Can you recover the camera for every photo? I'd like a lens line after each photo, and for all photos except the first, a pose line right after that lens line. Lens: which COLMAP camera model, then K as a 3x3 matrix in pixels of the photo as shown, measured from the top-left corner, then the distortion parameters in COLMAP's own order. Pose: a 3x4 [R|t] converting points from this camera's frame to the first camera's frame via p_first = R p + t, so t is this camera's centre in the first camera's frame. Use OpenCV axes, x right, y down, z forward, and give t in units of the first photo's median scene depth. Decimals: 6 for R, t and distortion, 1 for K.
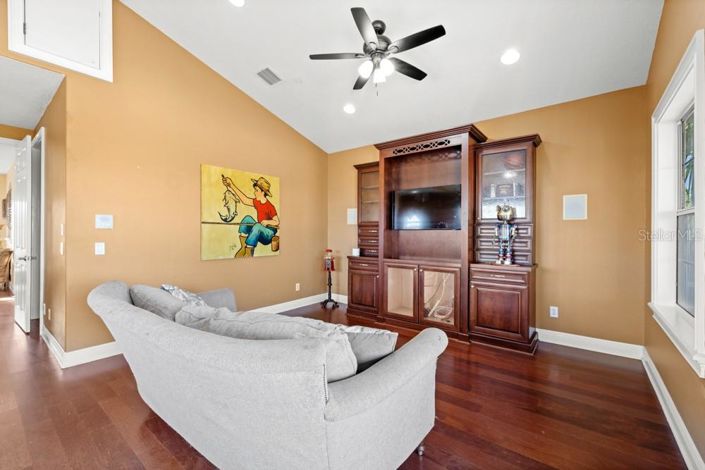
lens RADIAL K [[303.5, 0, 353.8], [0, 303.5, 233.5], [0, 0, 1]] dist [0.002744, 0.000433]
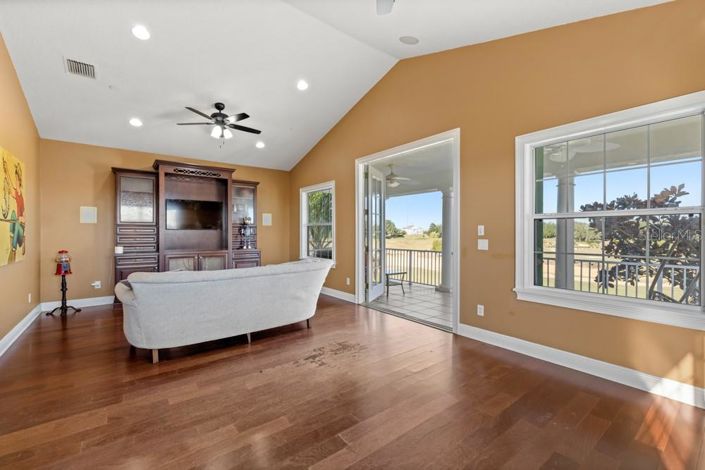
lens RADIAL K [[303.5, 0, 348.2], [0, 303.5, 235.3], [0, 0, 1]] dist [0.002744, 0.000433]
pose [[0.249914, -0.011263, 0.968202, -0.892235], [0.006347, 0.999930, 0.009993, 0.003990], [-0.968247, 0.003648, 0.249968, -0.045681]]
